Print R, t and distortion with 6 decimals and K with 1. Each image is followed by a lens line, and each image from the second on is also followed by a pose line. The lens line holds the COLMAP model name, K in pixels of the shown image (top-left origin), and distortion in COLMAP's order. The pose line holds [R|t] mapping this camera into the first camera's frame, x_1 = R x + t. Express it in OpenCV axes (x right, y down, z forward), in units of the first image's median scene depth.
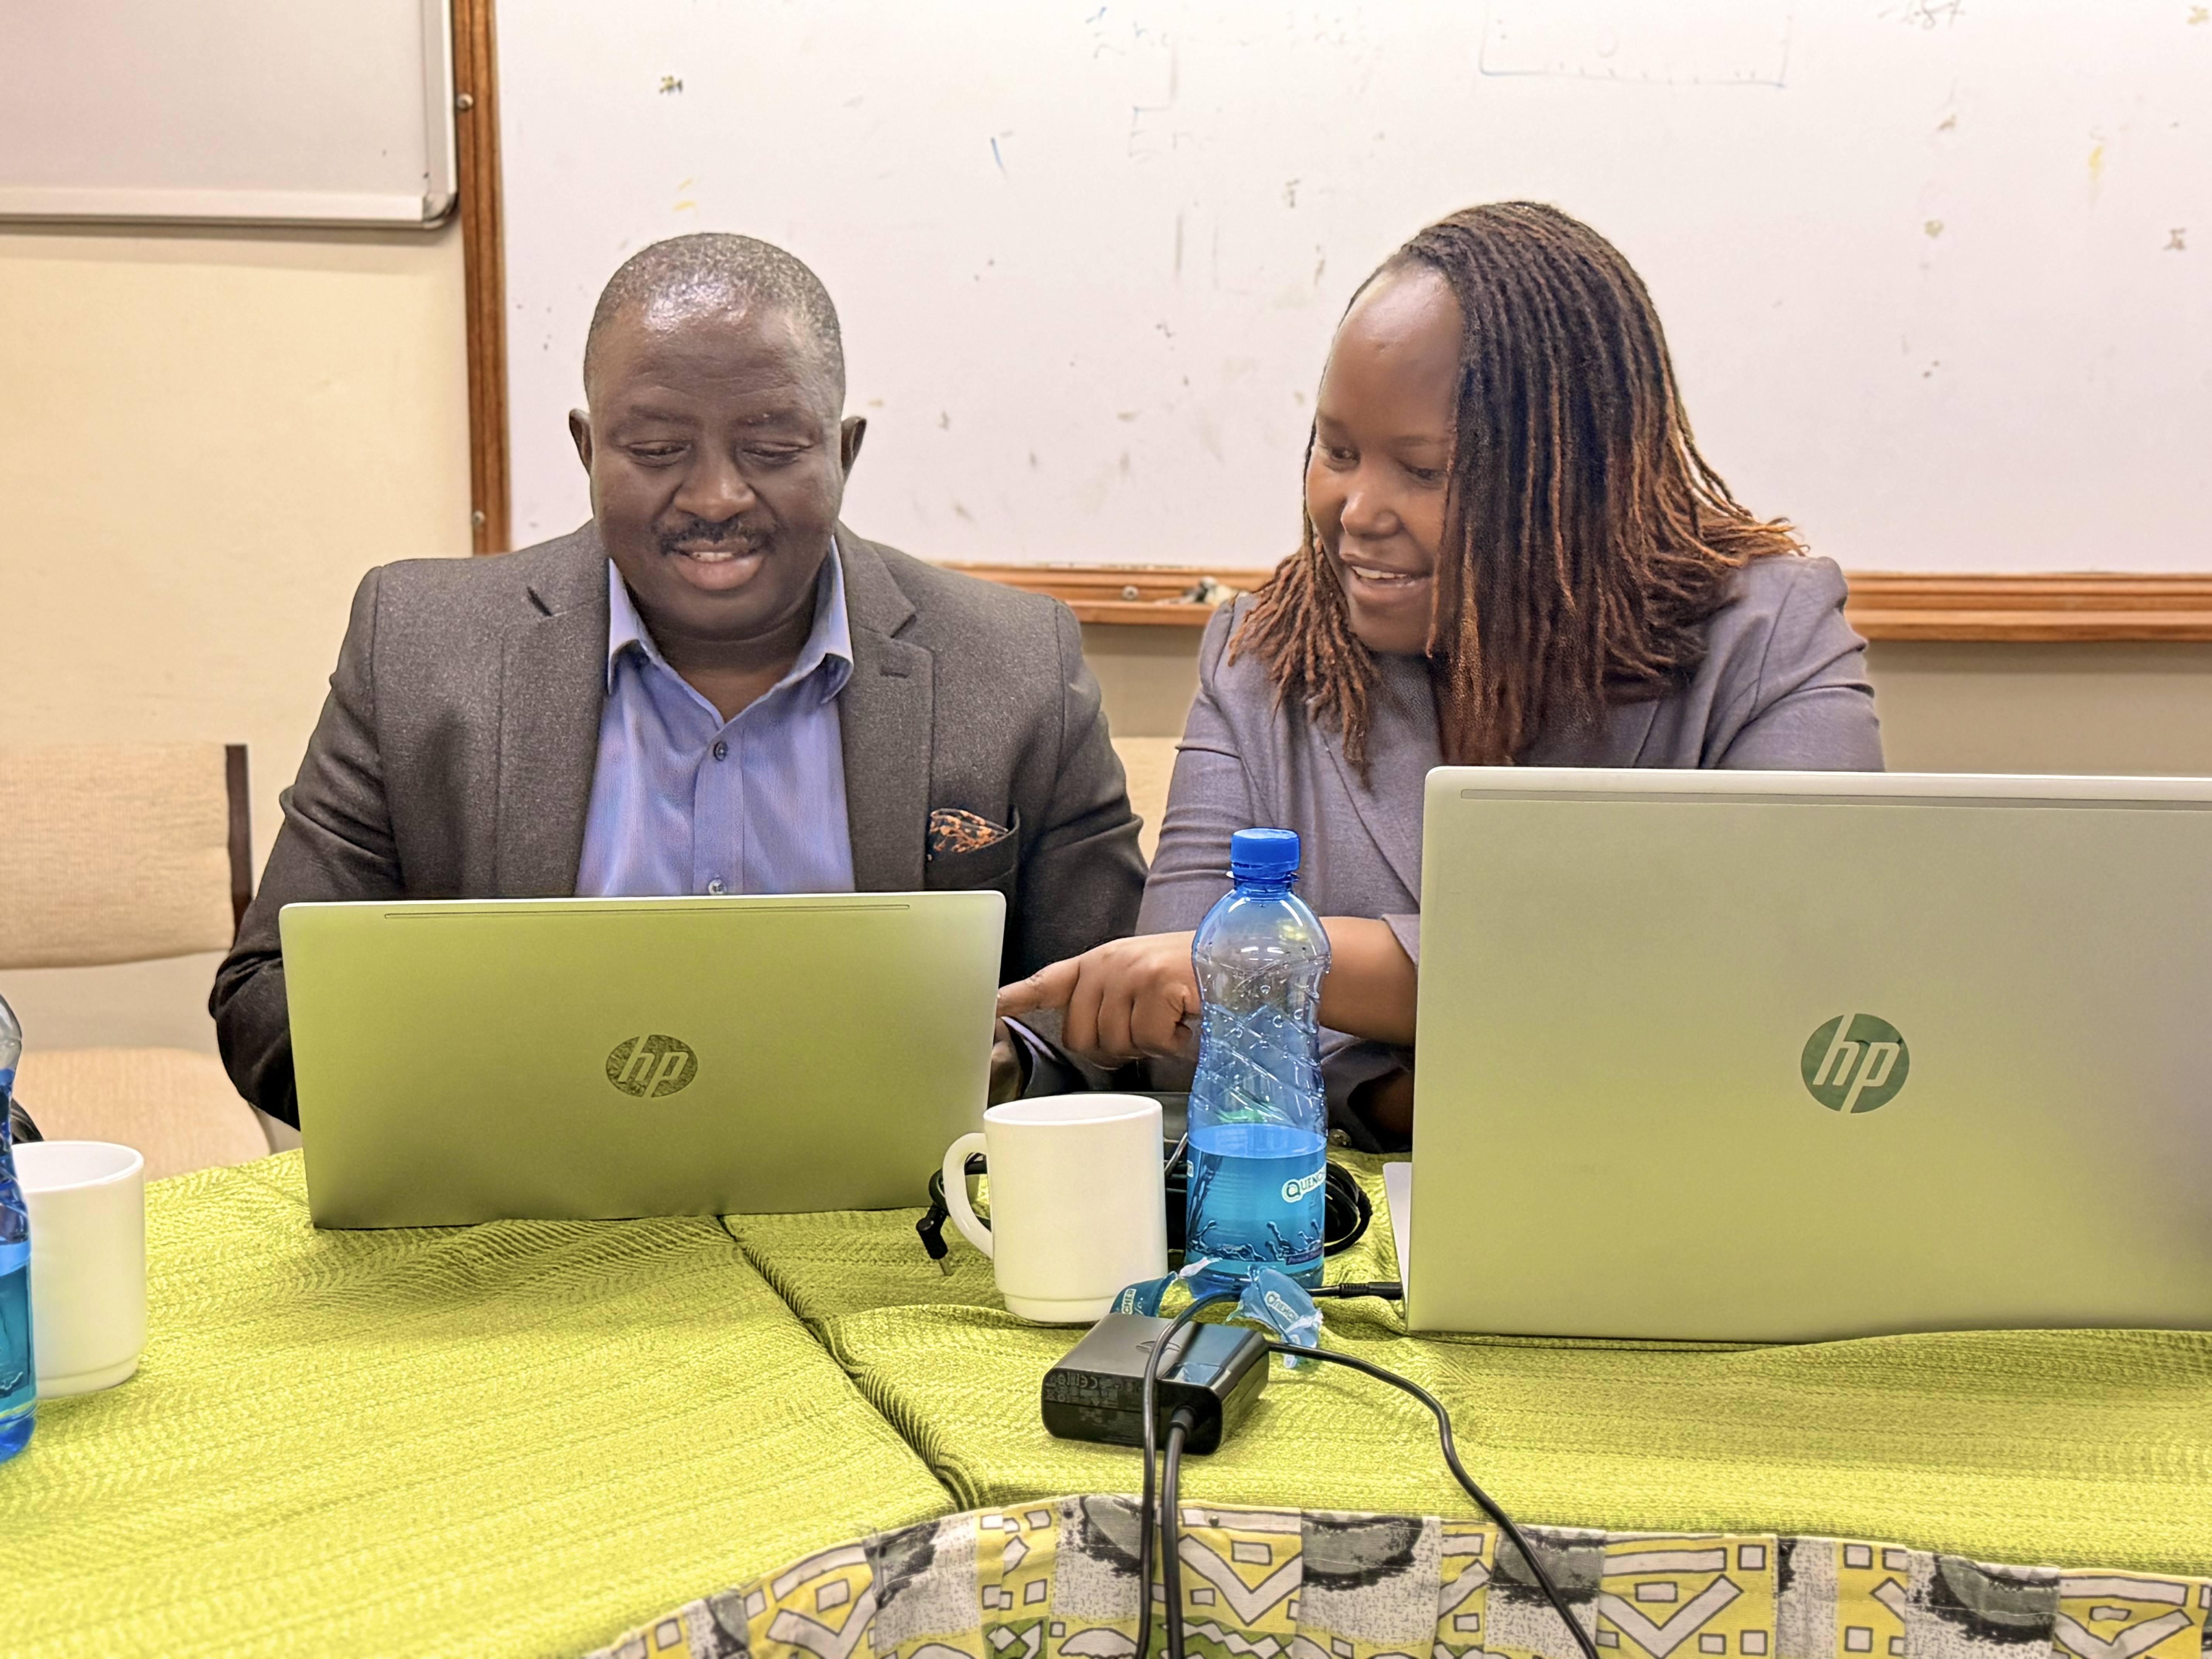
lens RADIAL K [[3096.5, 0, 1107.2], [0, 3096.5, 823.8], [0, 0, 1]] dist [0.141472, 0.000000]
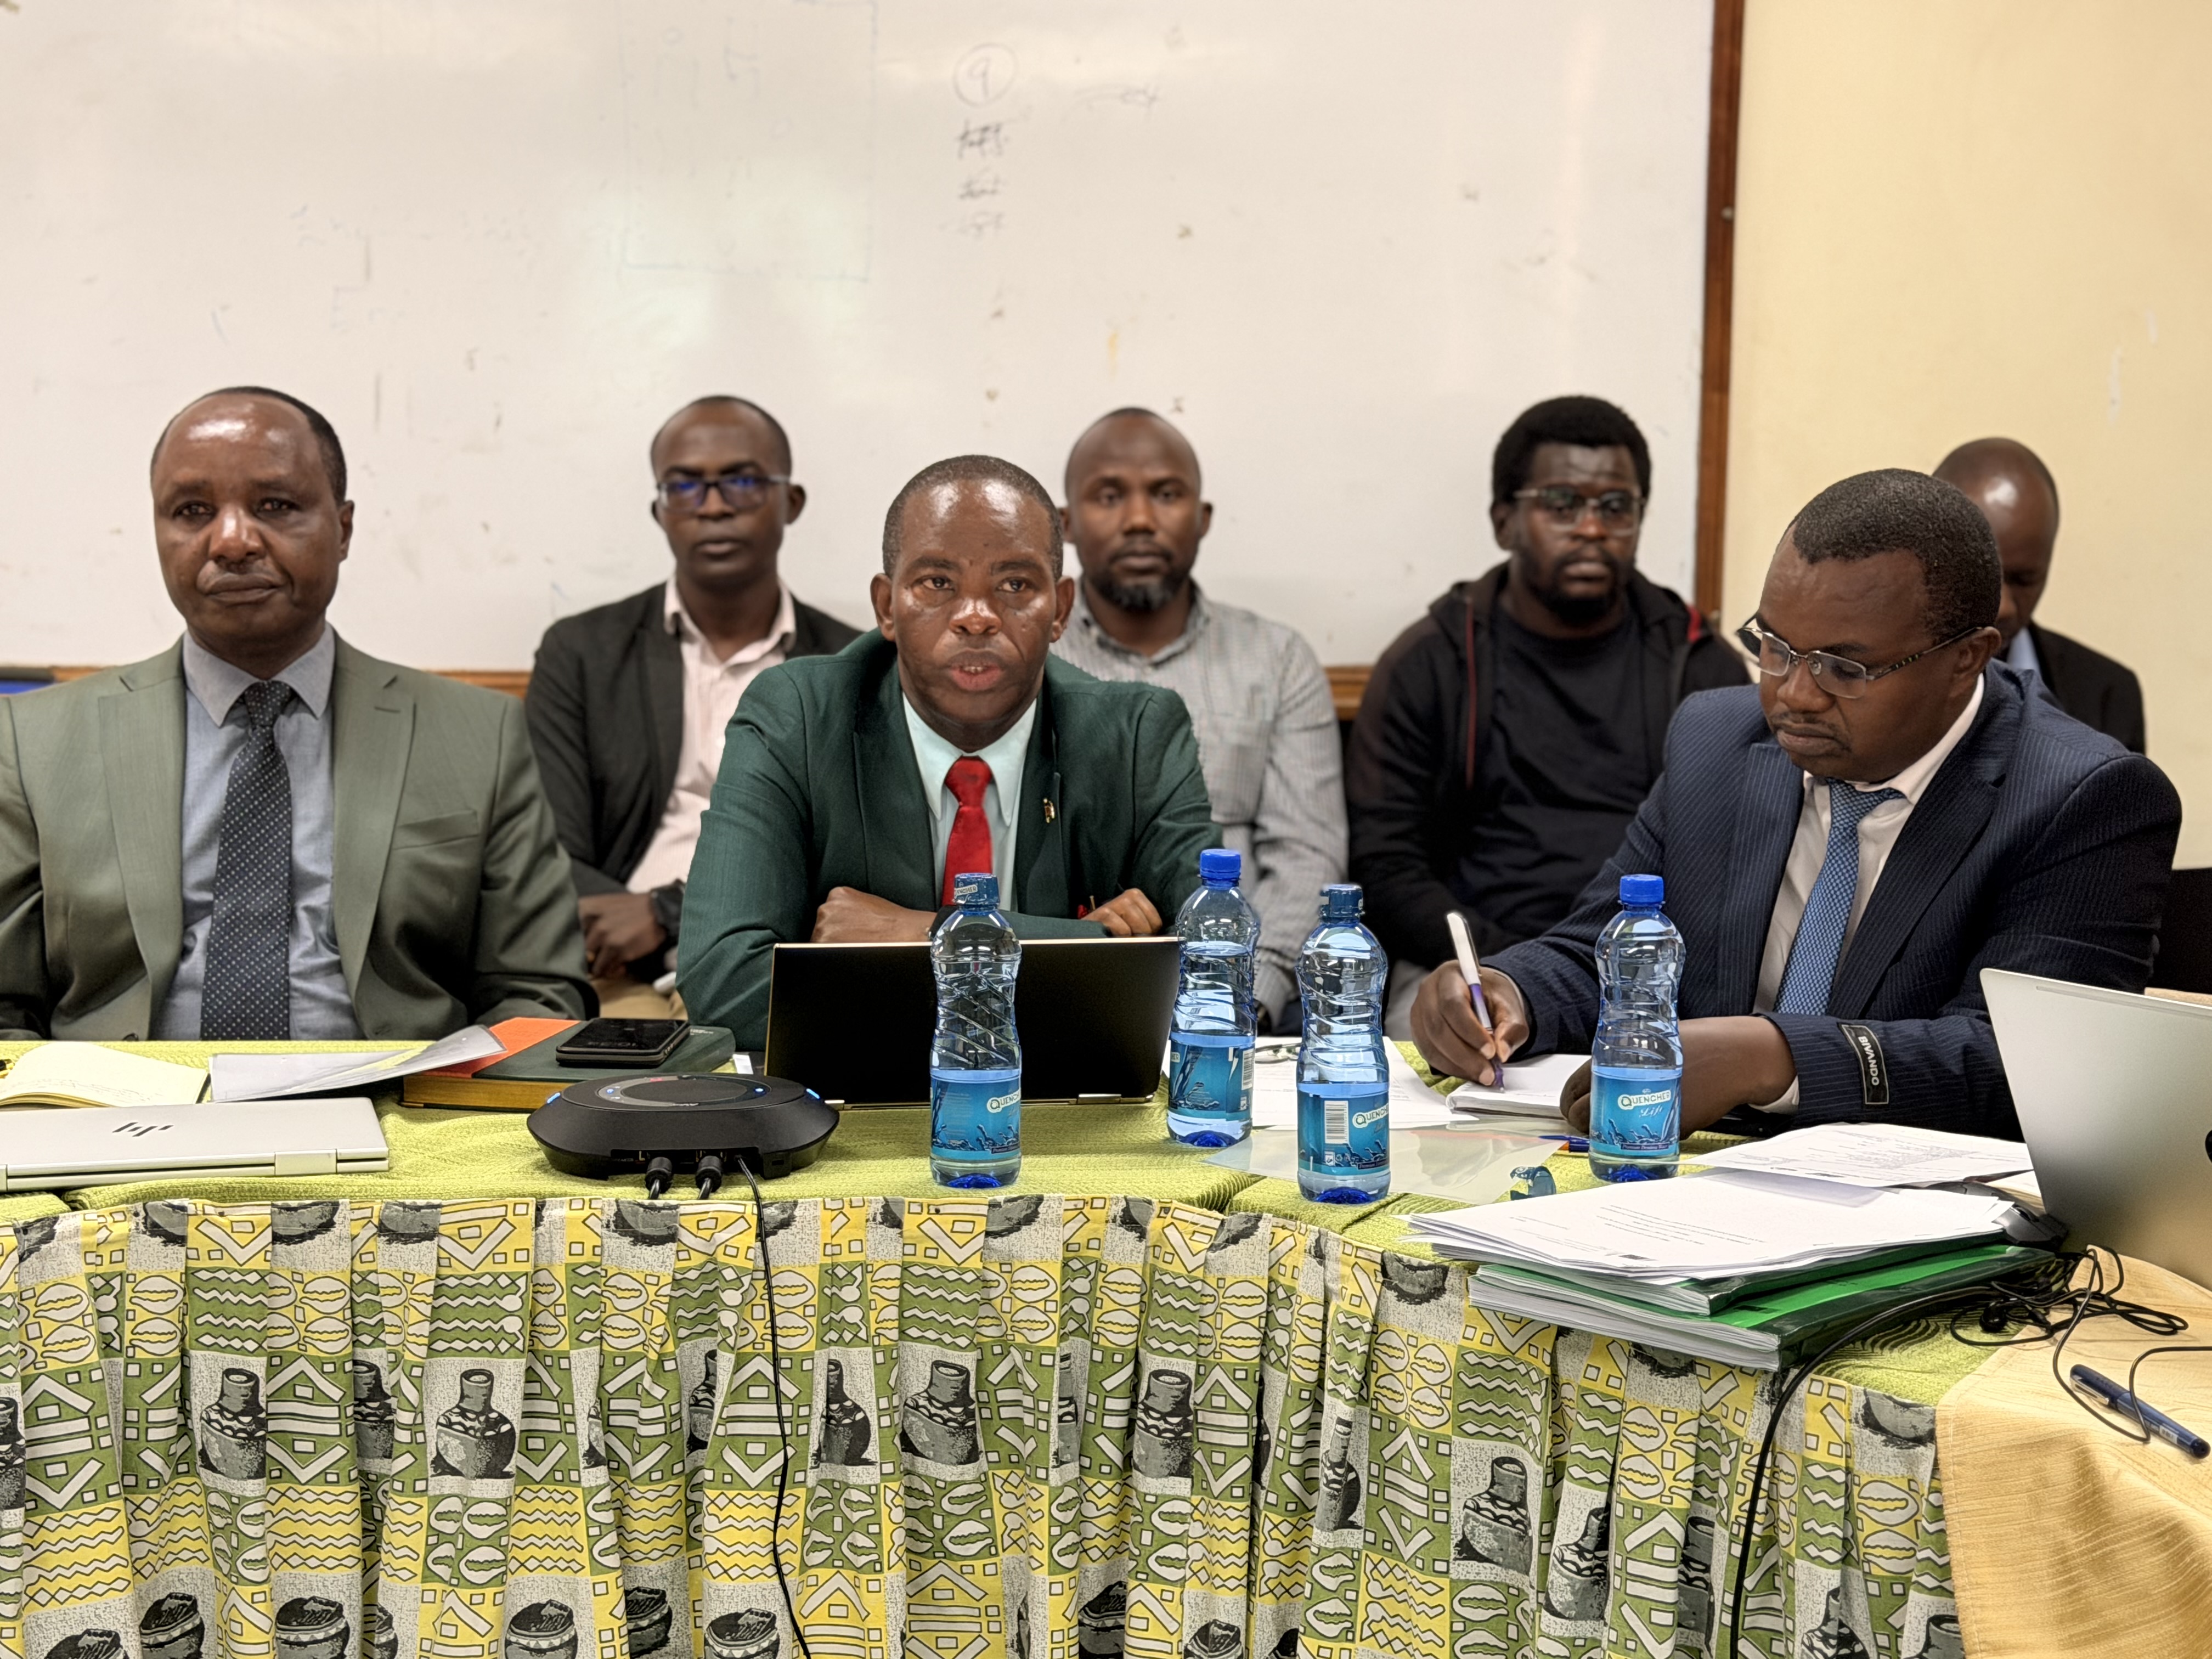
lens RADIAL K [[3532.6, 0, 1101.2], [0, 3532.6, 816.1], [0, 0, 1]] dist [0.082681, 0.000000]
pose [[0.986367, -0.018282, 0.163543, 0.169484], [0.024605, 0.999022, -0.036724, 0.072799], [-0.162712, 0.040247, 0.985852, -0.912048]]
